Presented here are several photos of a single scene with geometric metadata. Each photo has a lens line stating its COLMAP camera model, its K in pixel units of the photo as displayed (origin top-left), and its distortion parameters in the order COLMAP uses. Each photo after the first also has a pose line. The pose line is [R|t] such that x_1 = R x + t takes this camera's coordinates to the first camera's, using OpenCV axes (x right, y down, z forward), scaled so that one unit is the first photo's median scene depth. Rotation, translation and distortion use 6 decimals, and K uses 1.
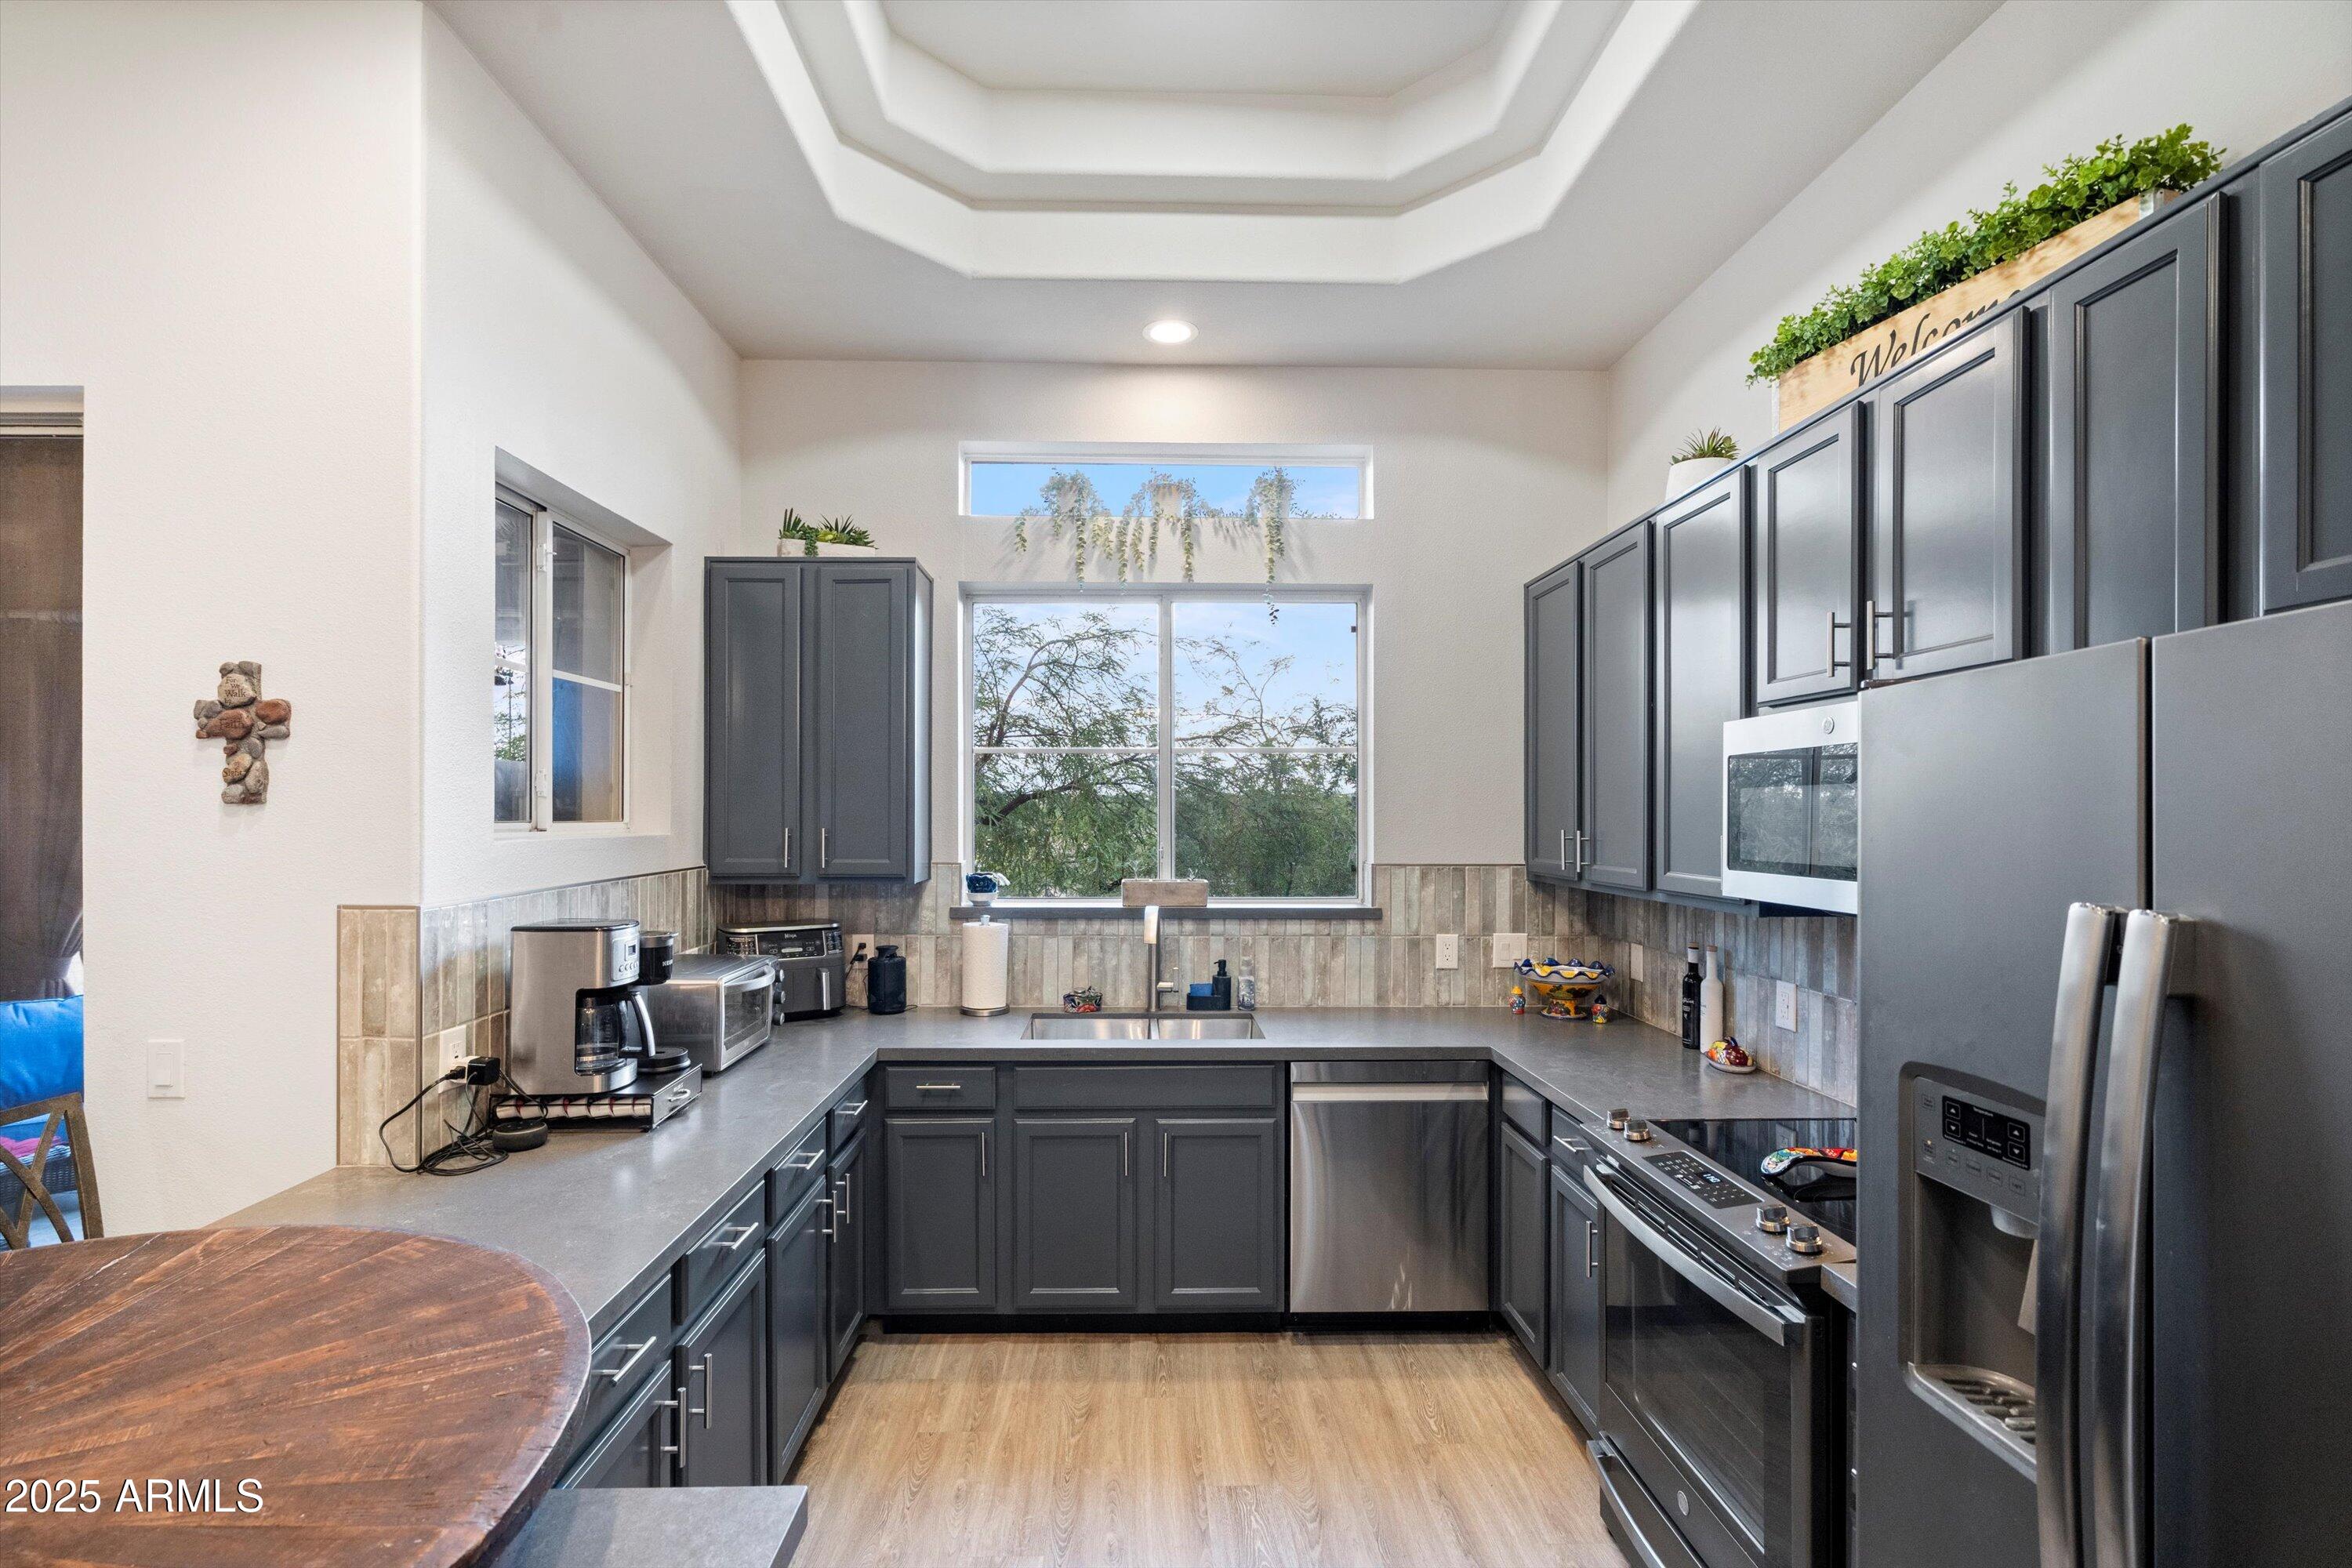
lens RADIAL K [[1061.1, 0, 1157.8], [0, 1061.1, 814.2], [0, 0, 1]] dist [-0.004948, 0.000125]
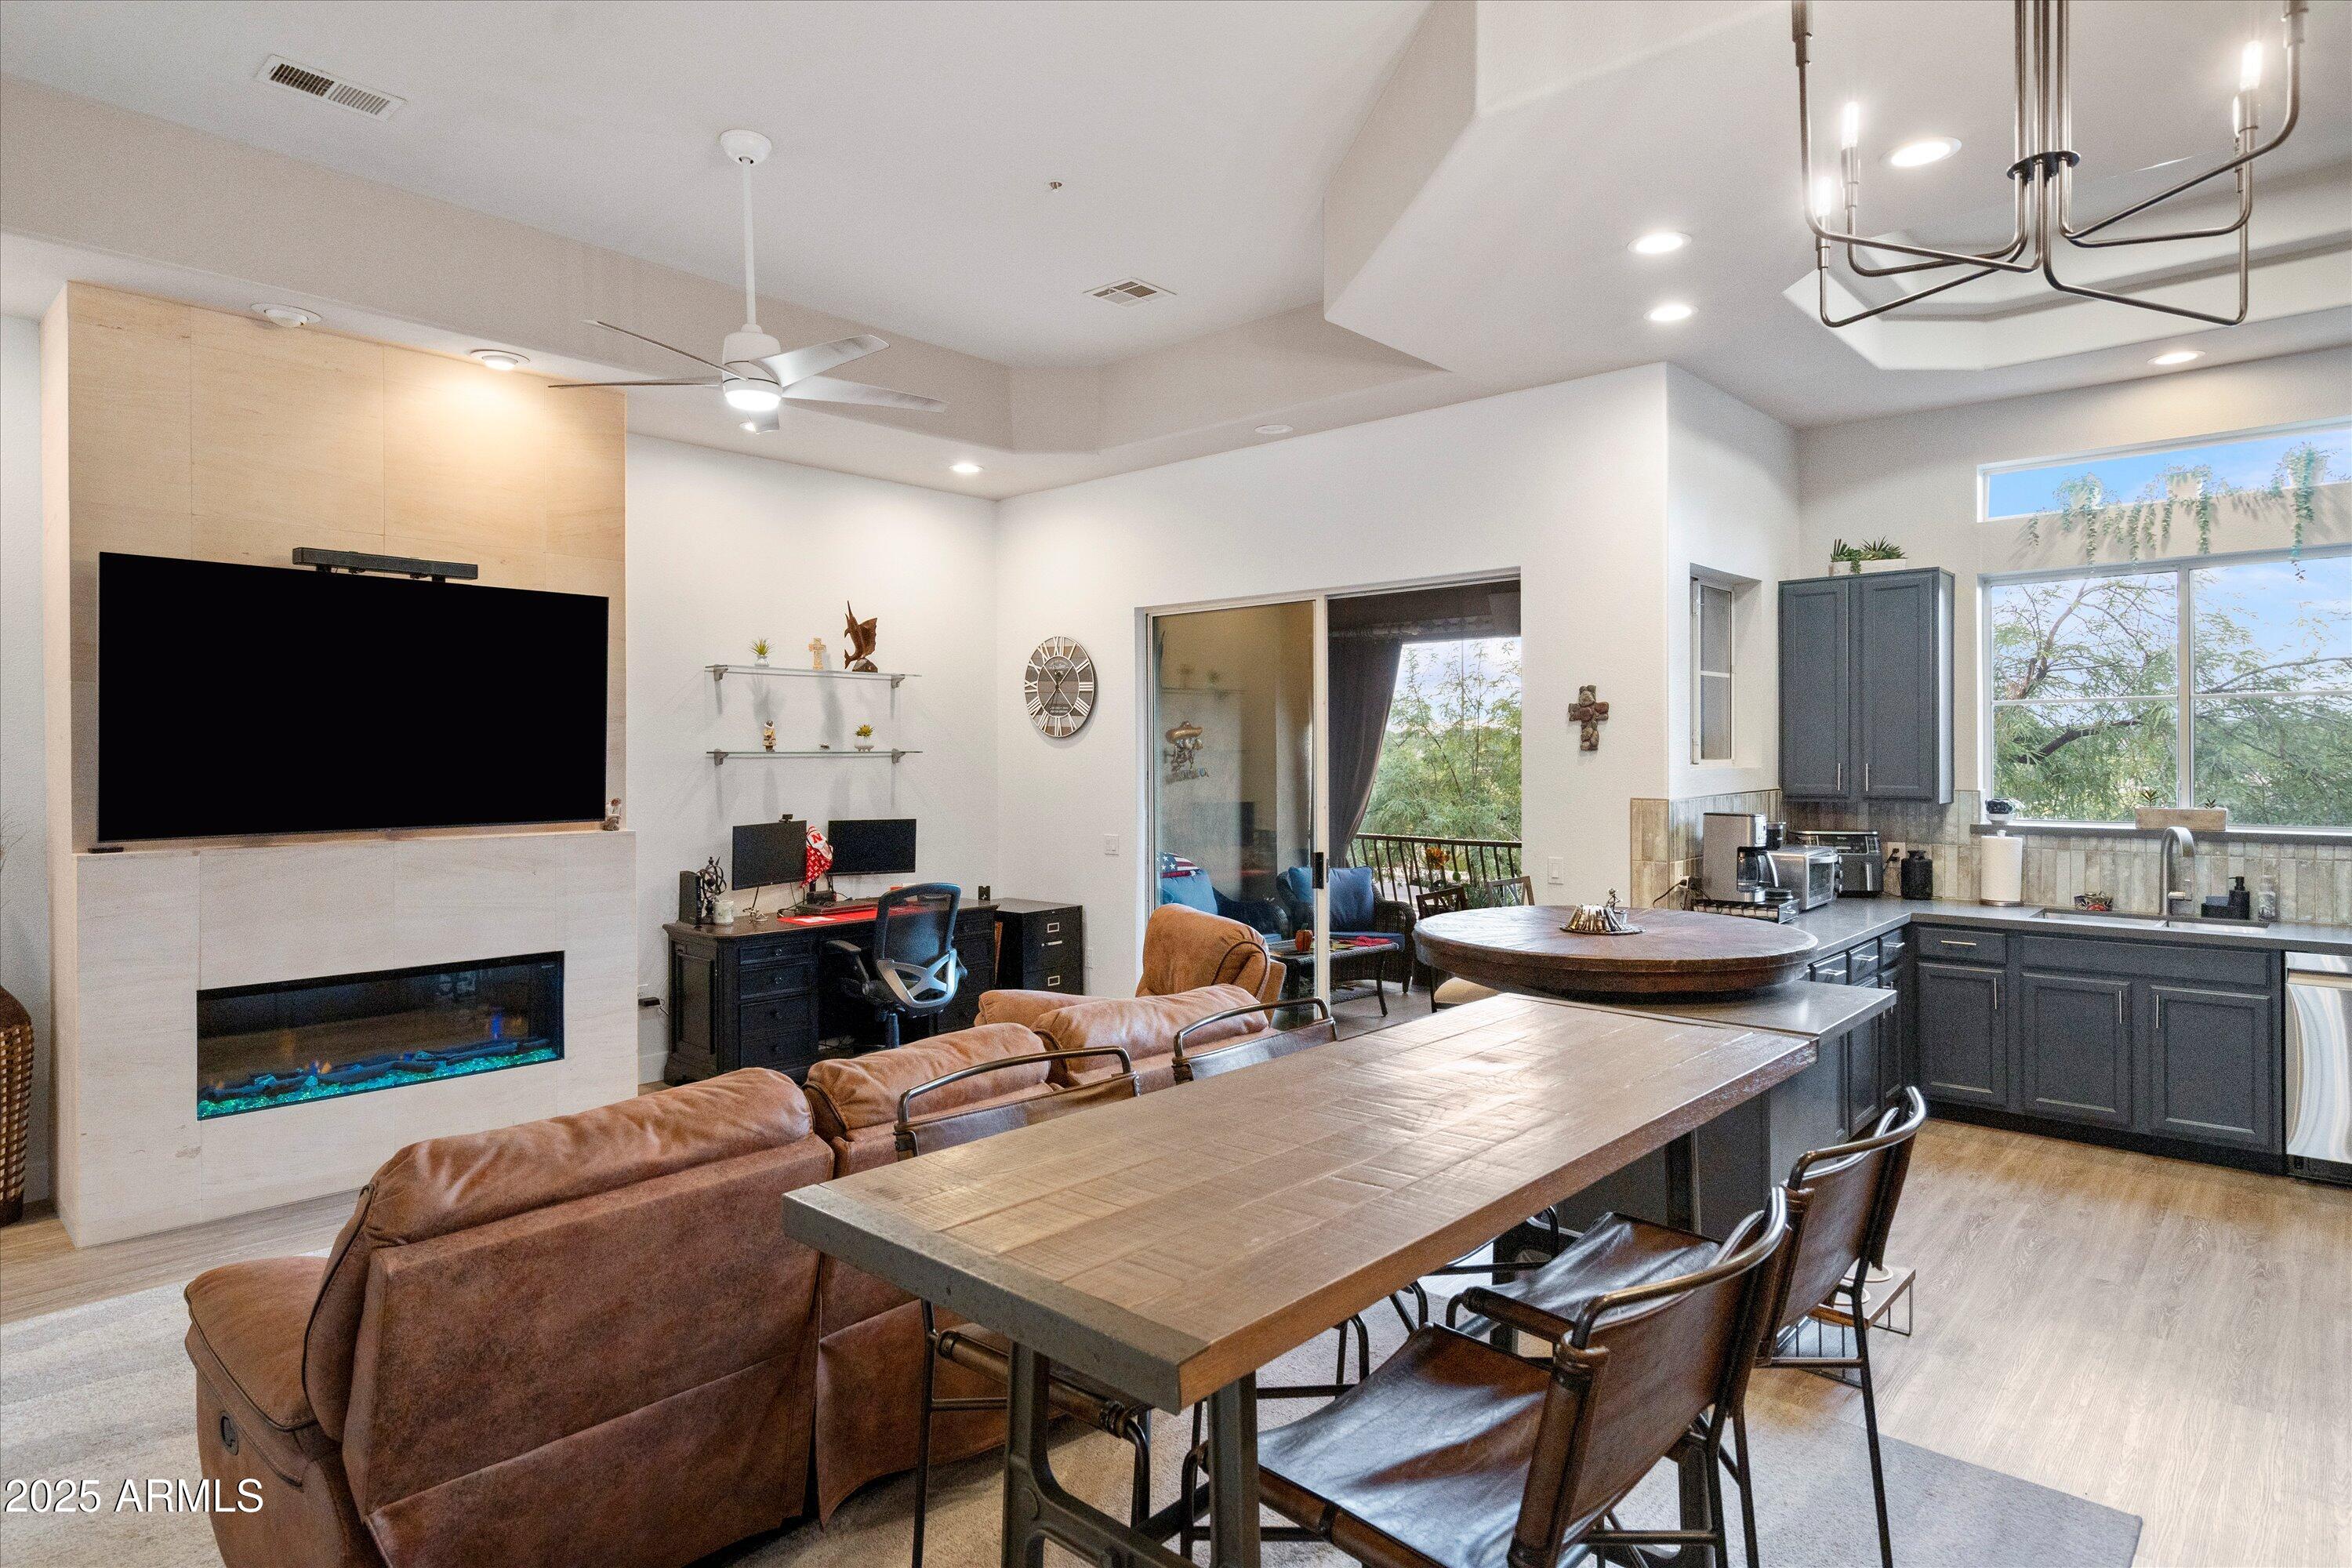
lens RADIAL K [[1296.4, 0, 1176.6], [0, 1296.4, 758.2], [0, 0, 1]] dist [0.006726, 0.000440]
pose [[0.726788, -0.002623, -0.686857, 0.213813], [0.005309, 0.999984, 0.001799, -0.001922], [0.686842, -0.004954, 0.726790, -0.924237]]
